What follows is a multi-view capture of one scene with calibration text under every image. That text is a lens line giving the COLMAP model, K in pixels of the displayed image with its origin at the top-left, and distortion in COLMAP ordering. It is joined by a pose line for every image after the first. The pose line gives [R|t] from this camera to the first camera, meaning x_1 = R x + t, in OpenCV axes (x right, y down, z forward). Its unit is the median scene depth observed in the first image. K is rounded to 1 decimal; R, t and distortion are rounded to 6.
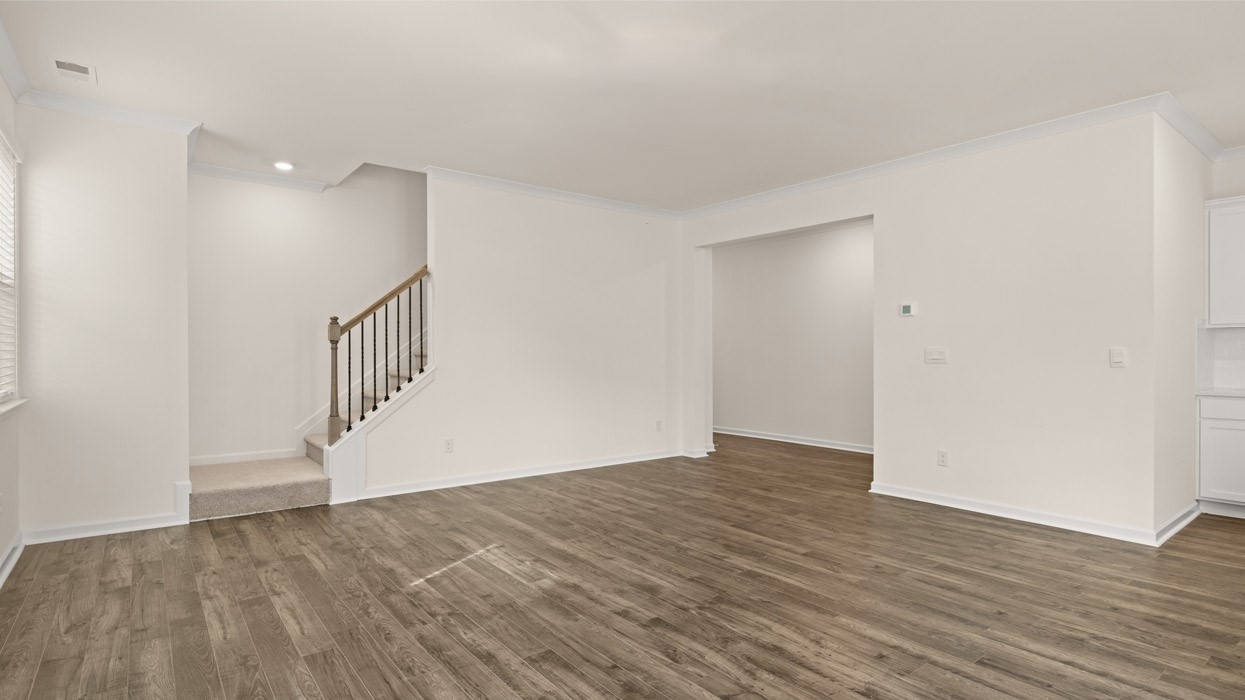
lens RADIAL K [[620.9, 0, 622.5], [0, 620.9, 350.0], [0, 0, 1]] dist [-0.004344, -0.000443]
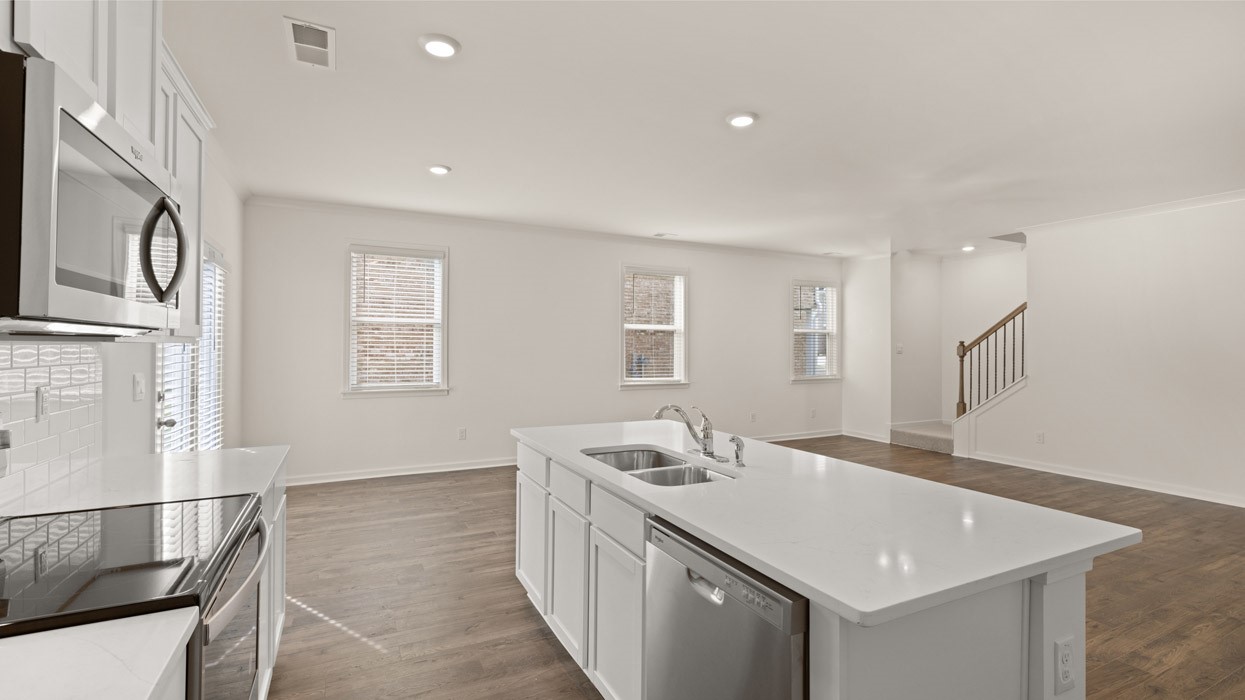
lens RADIAL K [[546.2, 0, 622.5], [0, 546.2, 350.0], [0, 0, 1]] dist [0.001108, 0.000056]
pose [[-0.195085, 0.001680, -0.980785, 1.610135], [-0.004044, 0.999989, 0.002517, -0.044712], [0.980778, 0.004457, -0.195076, 0.596735]]
